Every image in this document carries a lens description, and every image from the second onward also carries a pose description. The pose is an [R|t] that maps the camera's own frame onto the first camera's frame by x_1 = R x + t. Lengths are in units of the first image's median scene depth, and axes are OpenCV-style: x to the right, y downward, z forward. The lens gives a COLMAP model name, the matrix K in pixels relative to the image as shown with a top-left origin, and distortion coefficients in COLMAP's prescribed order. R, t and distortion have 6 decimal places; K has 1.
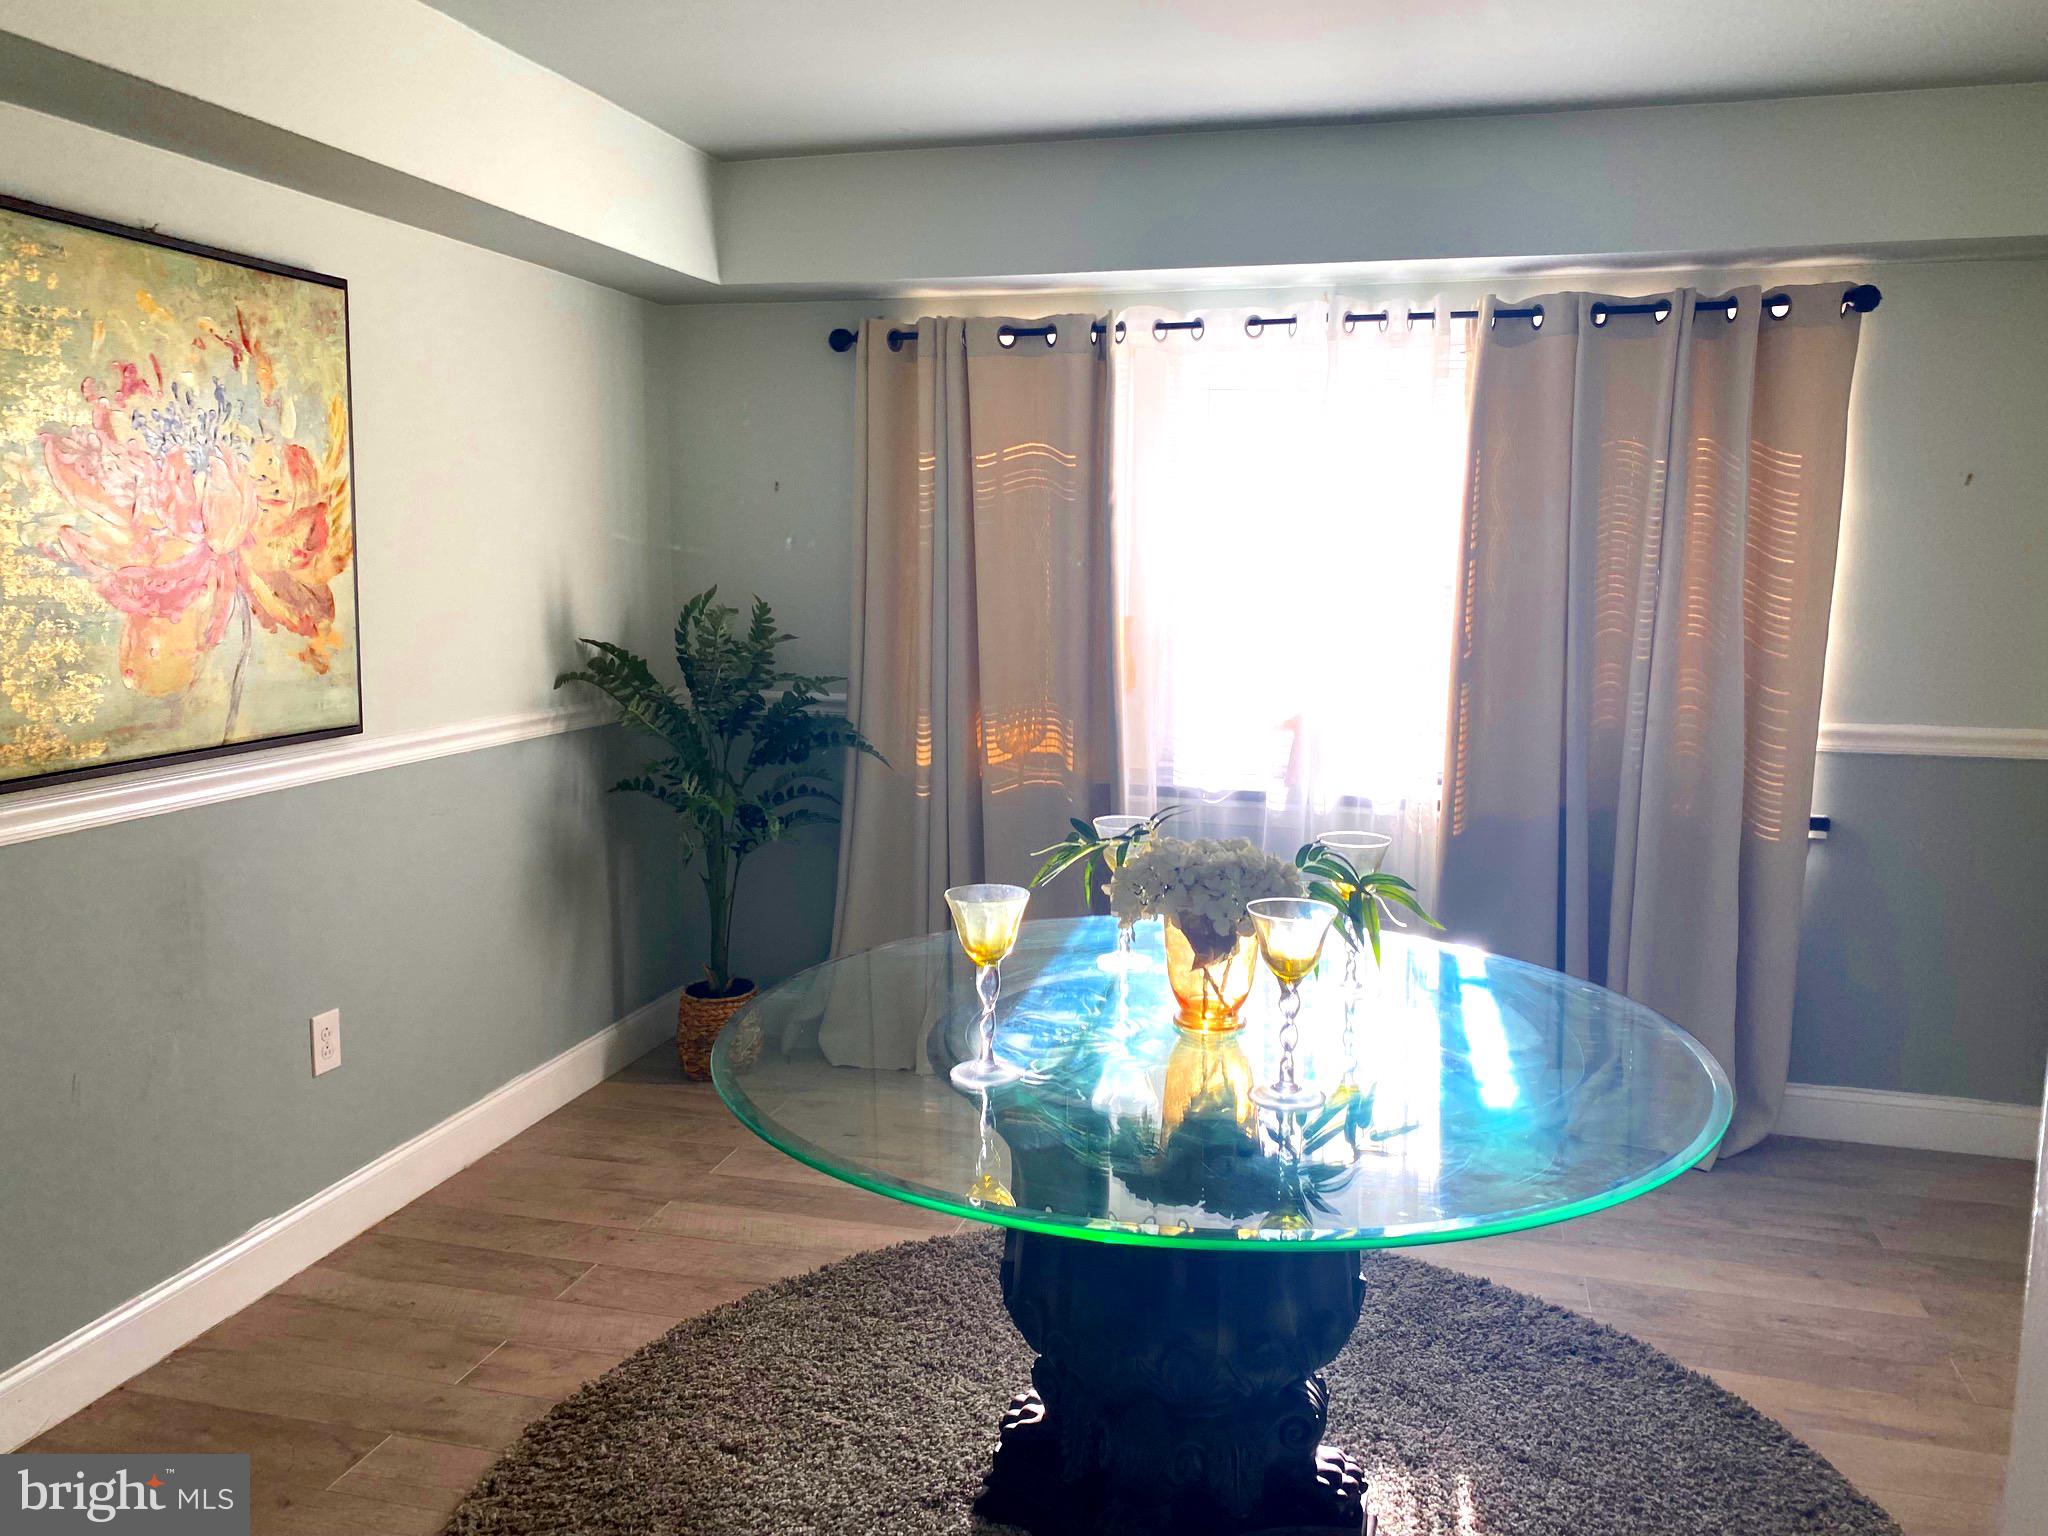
lens RADIAL K [[1574.1, 0, 1012.0], [0, 1574.1, 758.6], [0, 0, 1]] dist [0.048415, -0.042920]
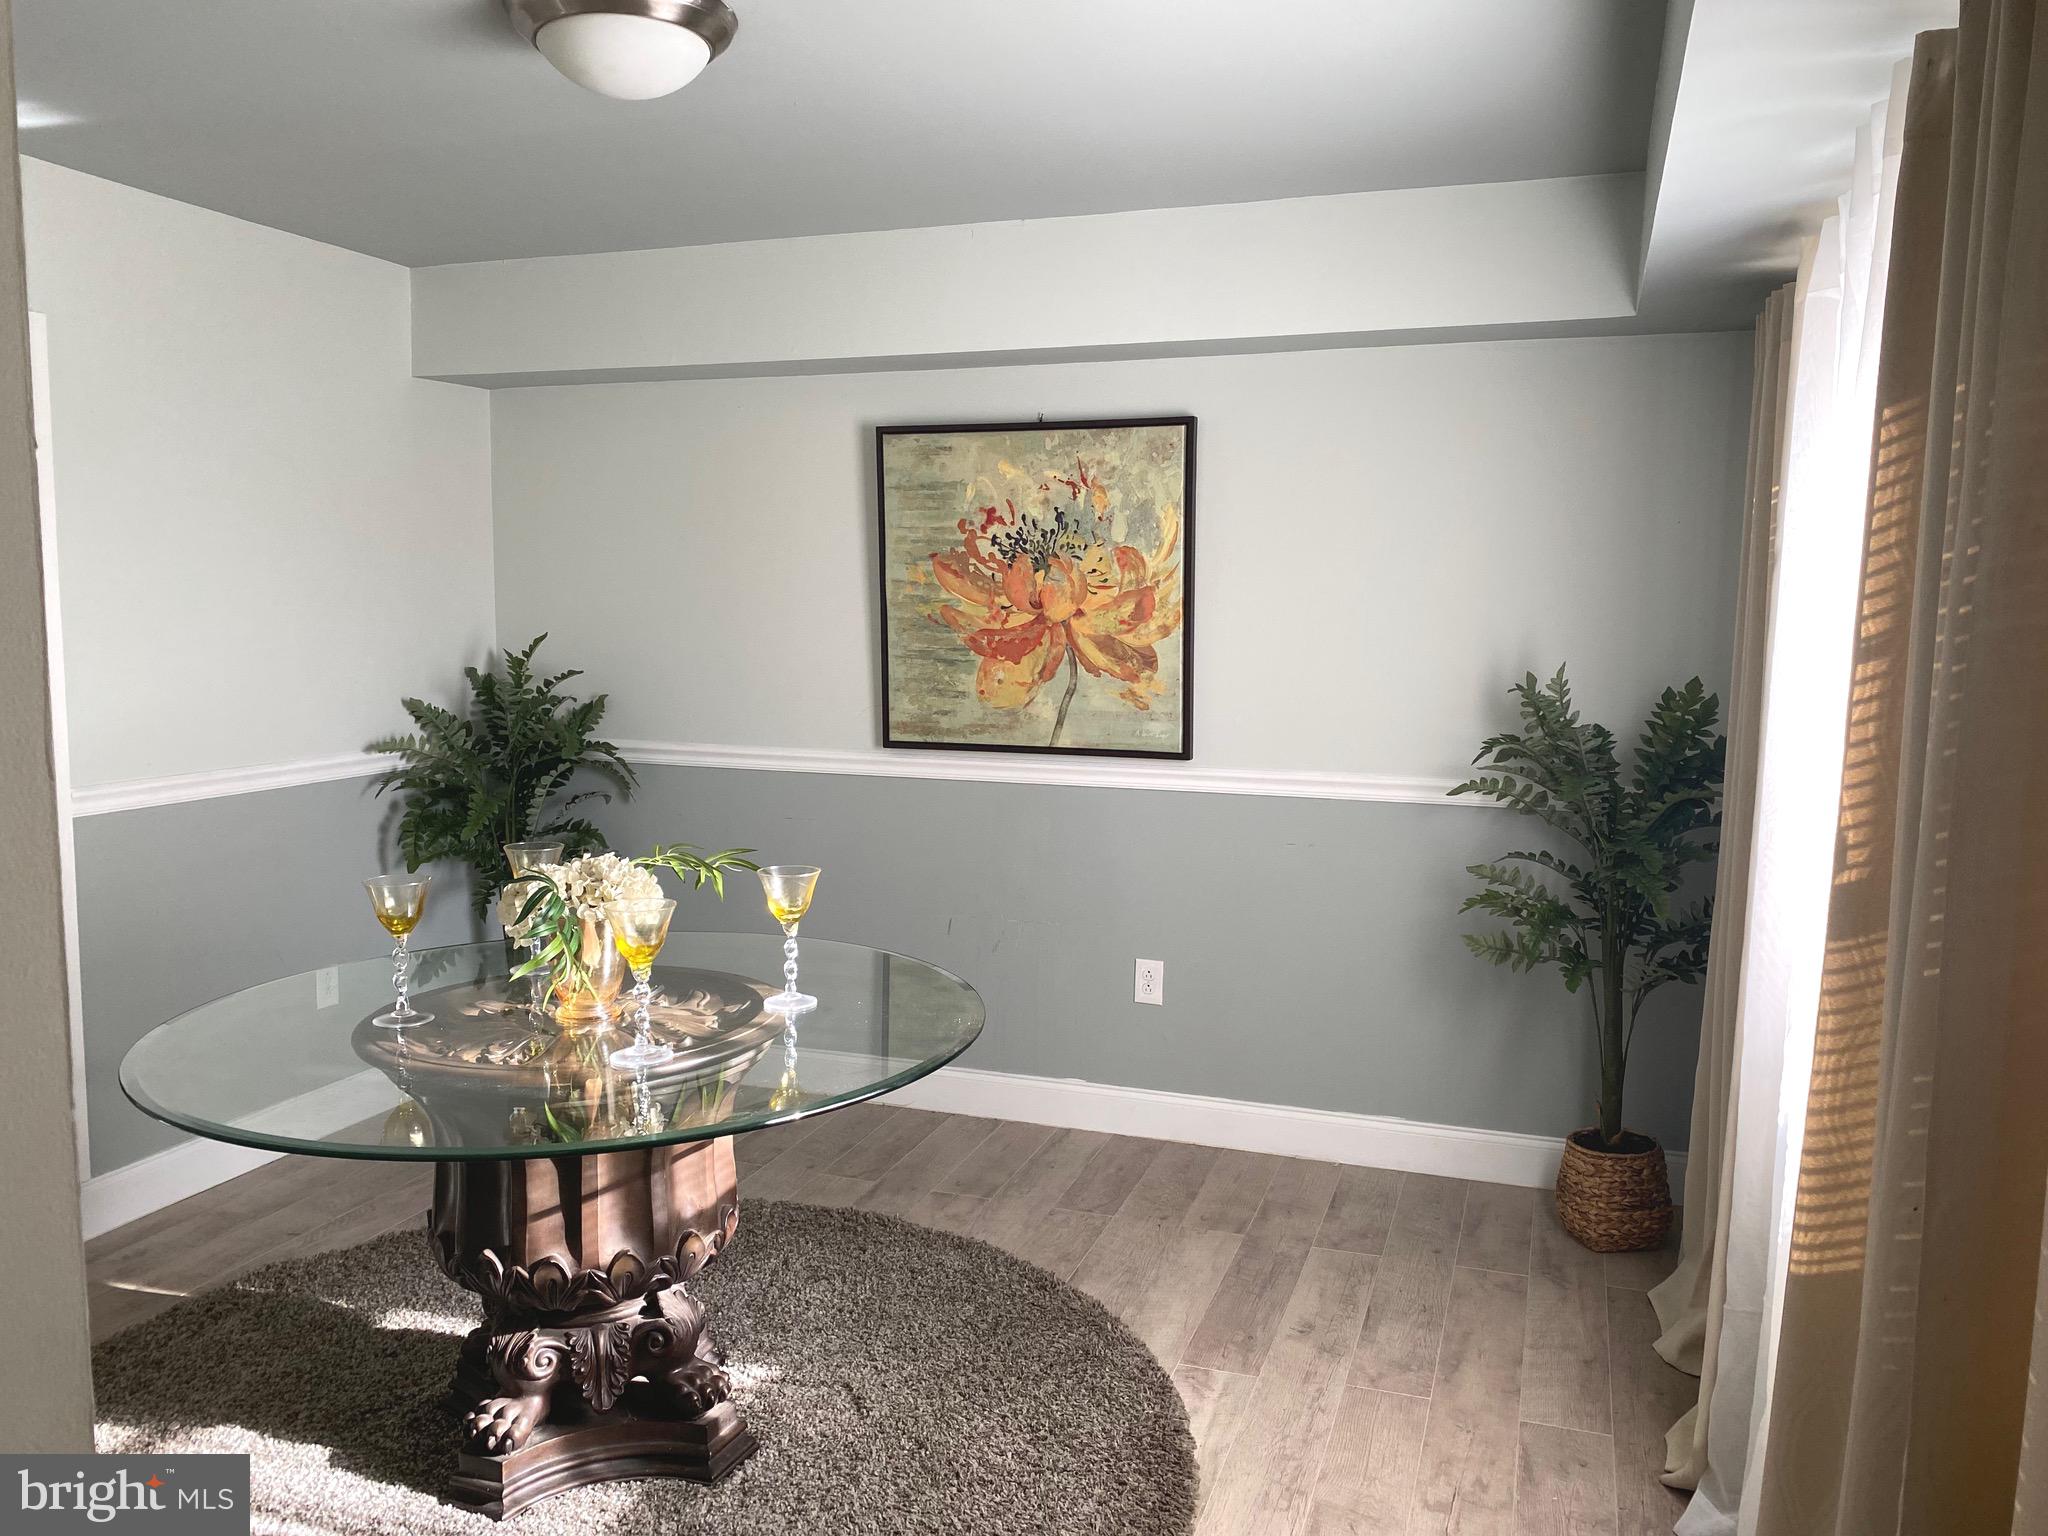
lens RADIAL K [[1574.1, 0, 1012.0], [0, 1574.1, 758.6], [0, 0, 1]] dist [0.048415, -0.042920]
pose [[-0.090398, 0.095187, -0.991346, 0.960417], [-0.137683, 0.984669, 0.107100, -0.148144], [0.986343, 0.146173, -0.075906, 1.038449]]
